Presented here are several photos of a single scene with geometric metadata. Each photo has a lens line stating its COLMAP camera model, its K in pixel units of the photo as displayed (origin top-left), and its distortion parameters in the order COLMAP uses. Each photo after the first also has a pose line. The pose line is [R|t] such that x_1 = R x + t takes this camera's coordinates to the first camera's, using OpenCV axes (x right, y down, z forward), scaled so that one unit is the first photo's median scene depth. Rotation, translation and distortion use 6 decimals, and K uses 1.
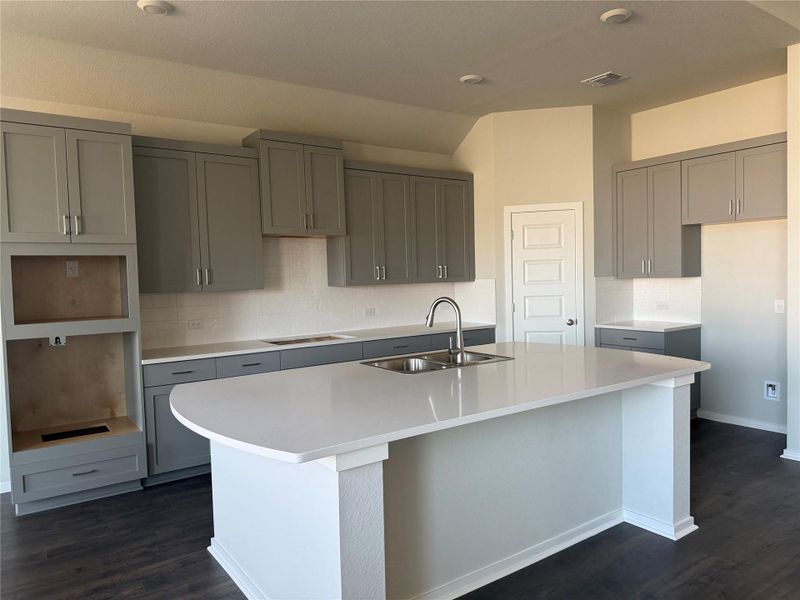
lens RADIAL K [[552.9, 0, 400.7], [0, 552.9, 304.4], [0, 0, 1]] dist [0.001627, -0.004070]
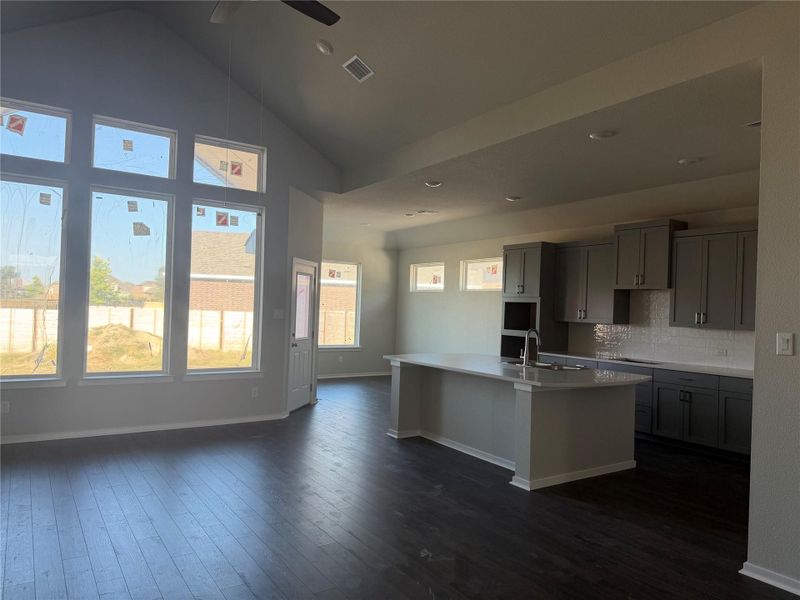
lens RADIAL K [[552.9, 0, 400.7], [0, 552.9, 304.4], [0, 0, 1]] dist [0.001627, -0.004070]
pose [[-0.012350, 0.017224, -0.999775, 1.433420], [-0.079566, 0.996664, 0.018153, -0.068743], [0.996753, 0.079772, -0.010939, 0.444868]]
